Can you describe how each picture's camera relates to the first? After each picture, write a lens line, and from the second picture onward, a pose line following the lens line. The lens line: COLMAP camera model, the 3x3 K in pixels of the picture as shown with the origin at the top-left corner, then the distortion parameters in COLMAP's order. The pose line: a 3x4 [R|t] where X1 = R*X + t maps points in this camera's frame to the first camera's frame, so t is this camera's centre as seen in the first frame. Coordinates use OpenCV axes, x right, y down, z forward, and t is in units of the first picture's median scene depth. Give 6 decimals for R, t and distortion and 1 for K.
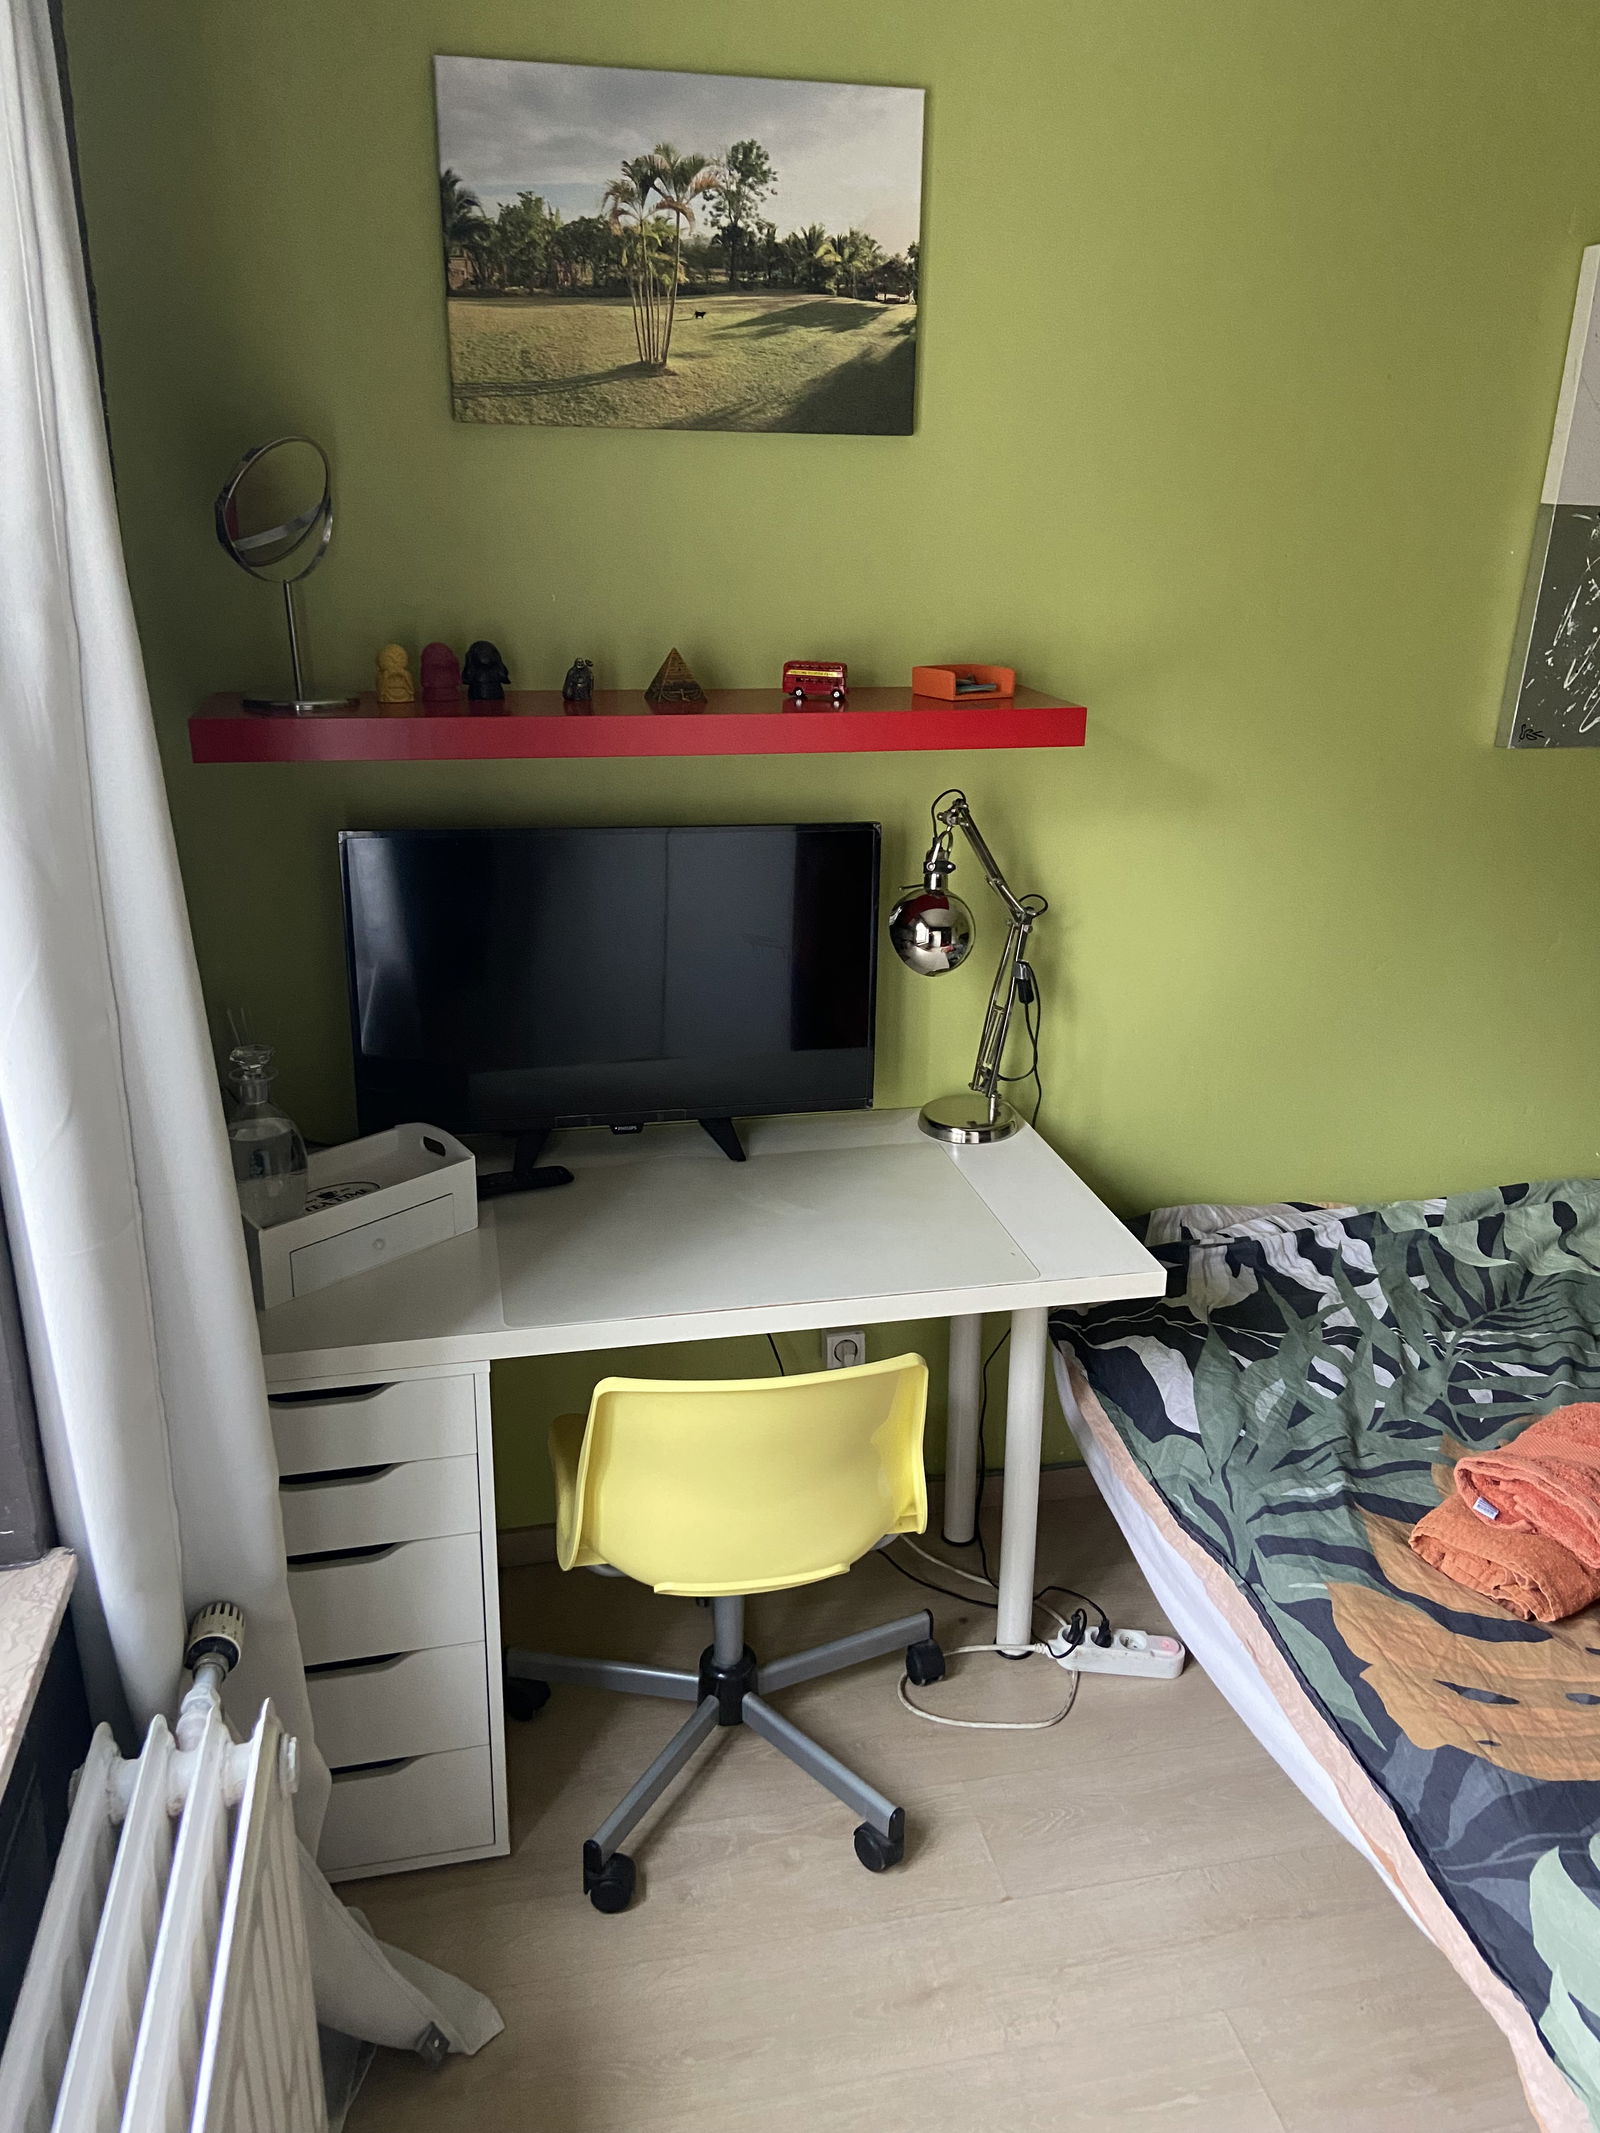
lens RADIAL K [[1588.2, 0, 815.7], [0, 1588.2, 1043.4], [0, 0, 1]] dist [0.130390, -0.176085]
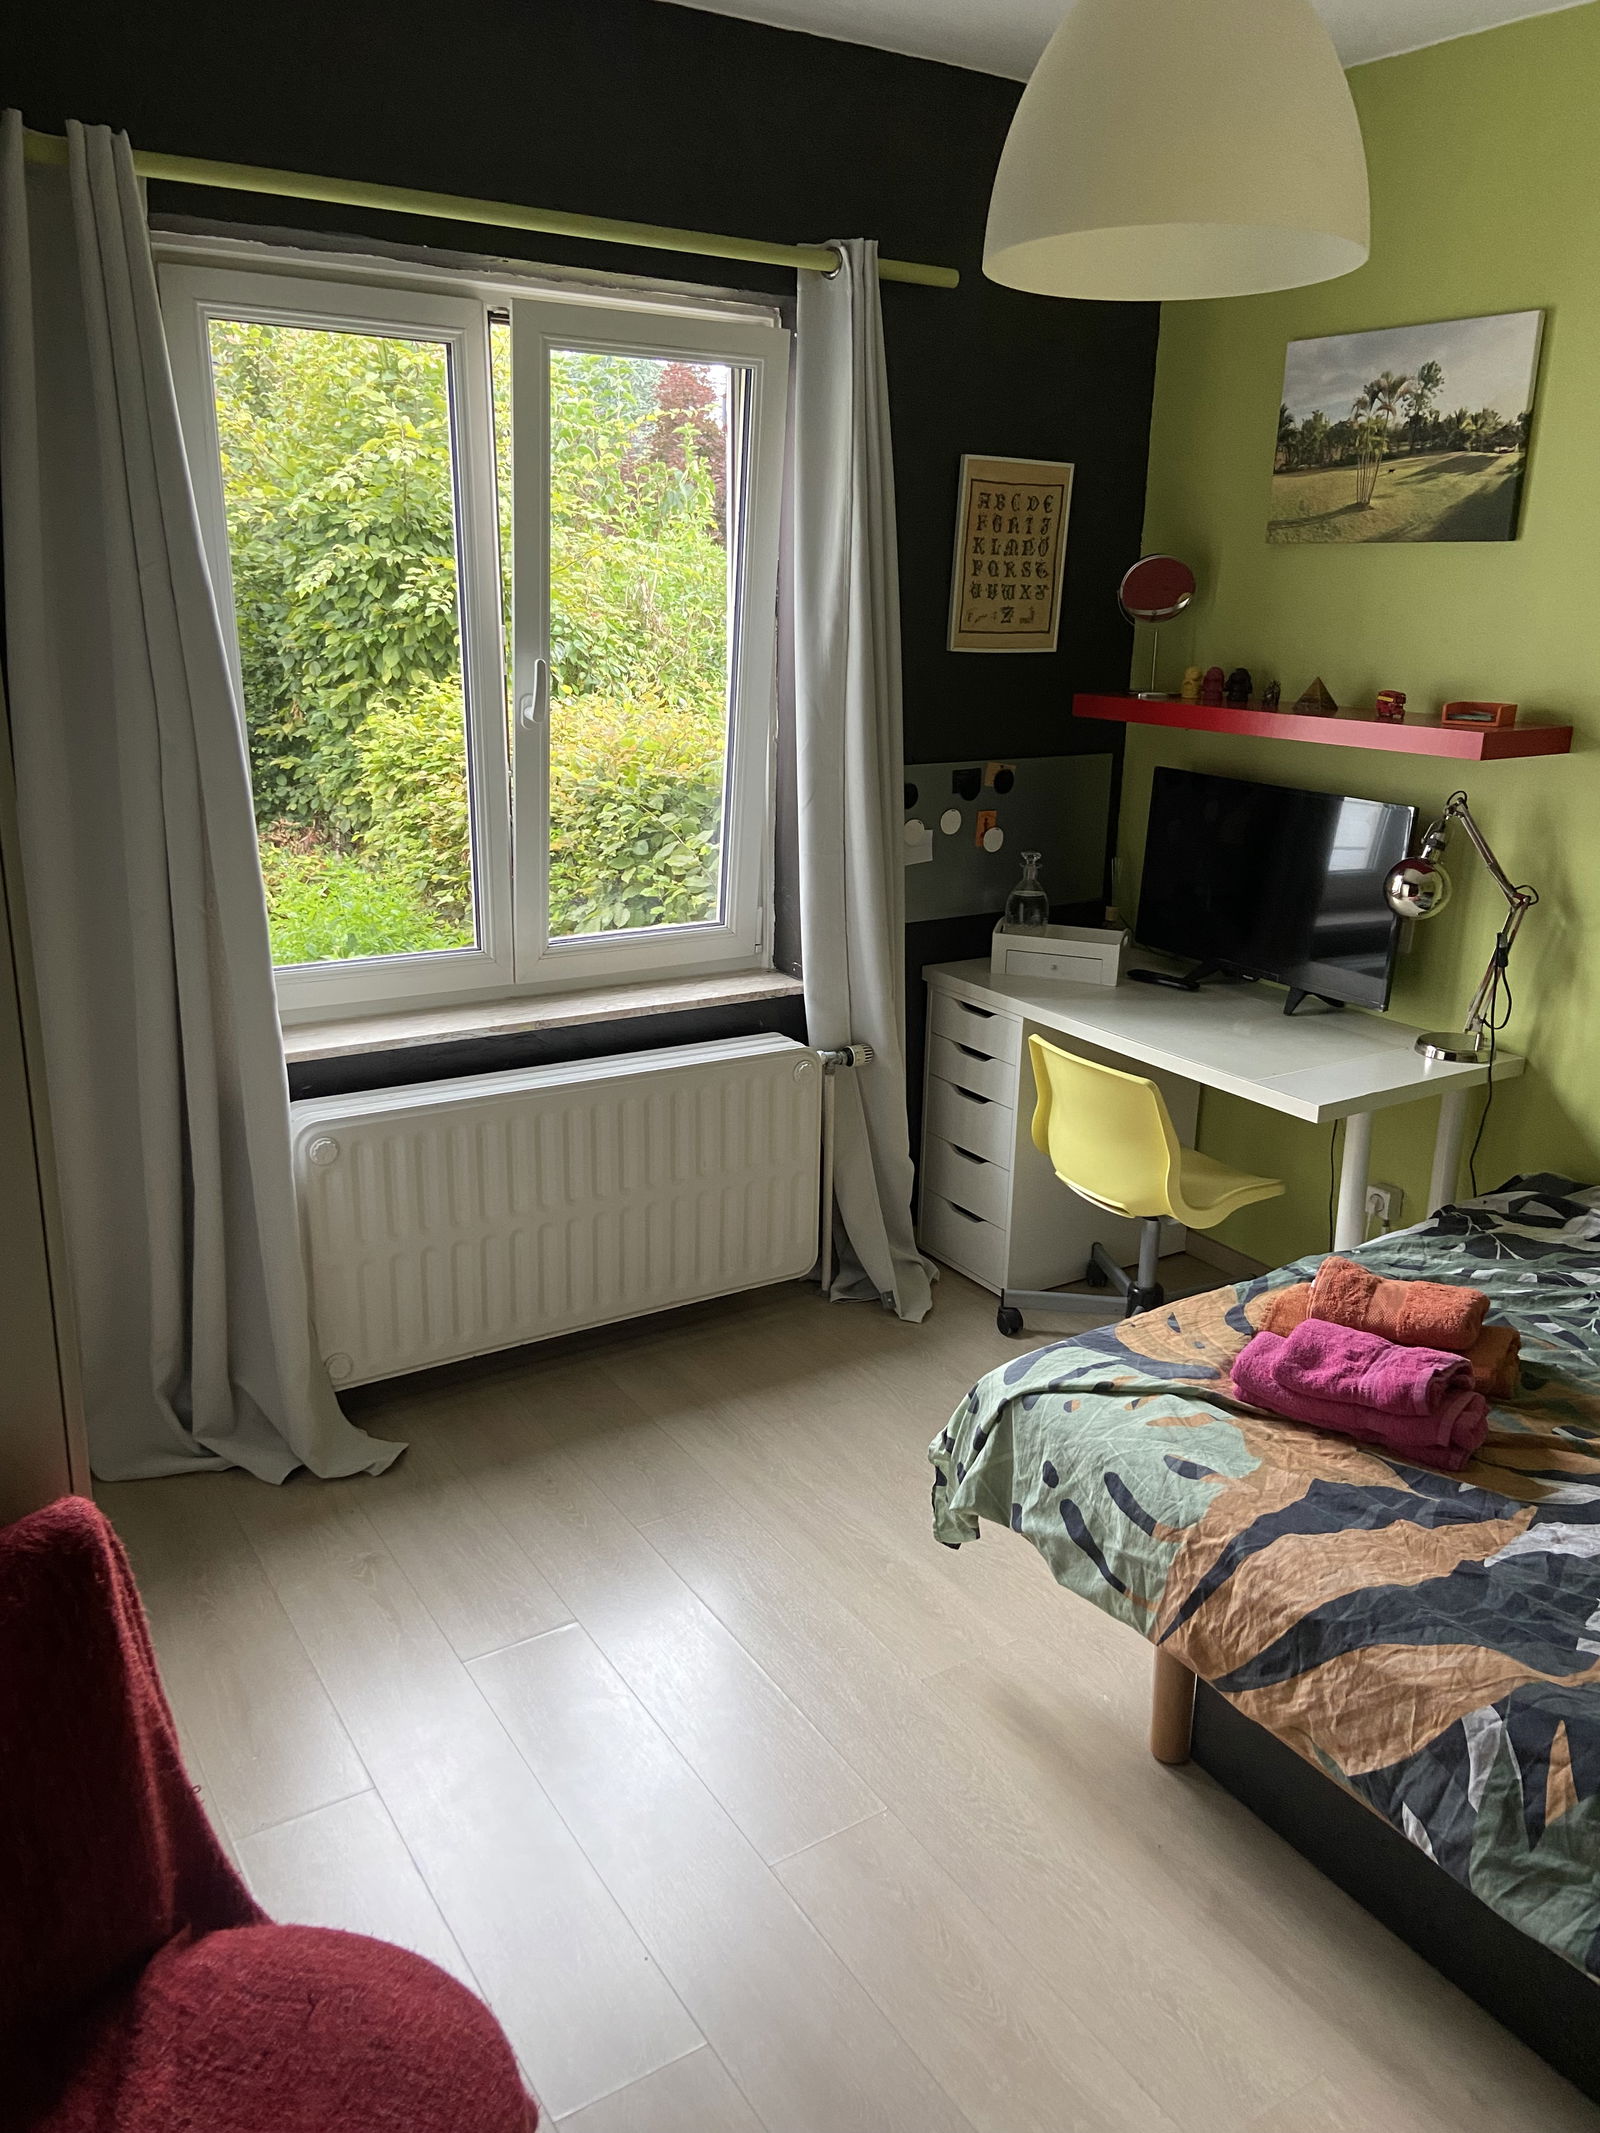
lens RADIAL K [[1588.2, 0, 815.7], [0, 1588.2, 1043.4], [0, 0, 1]] dist [0.130390, -0.176085]
pose [[0.347513, 0.259058, -0.901179, 1.315193], [-0.309759, 0.938839, 0.150434, 0.009681], [0.885033, 0.226870, 0.406505, -0.013409]]
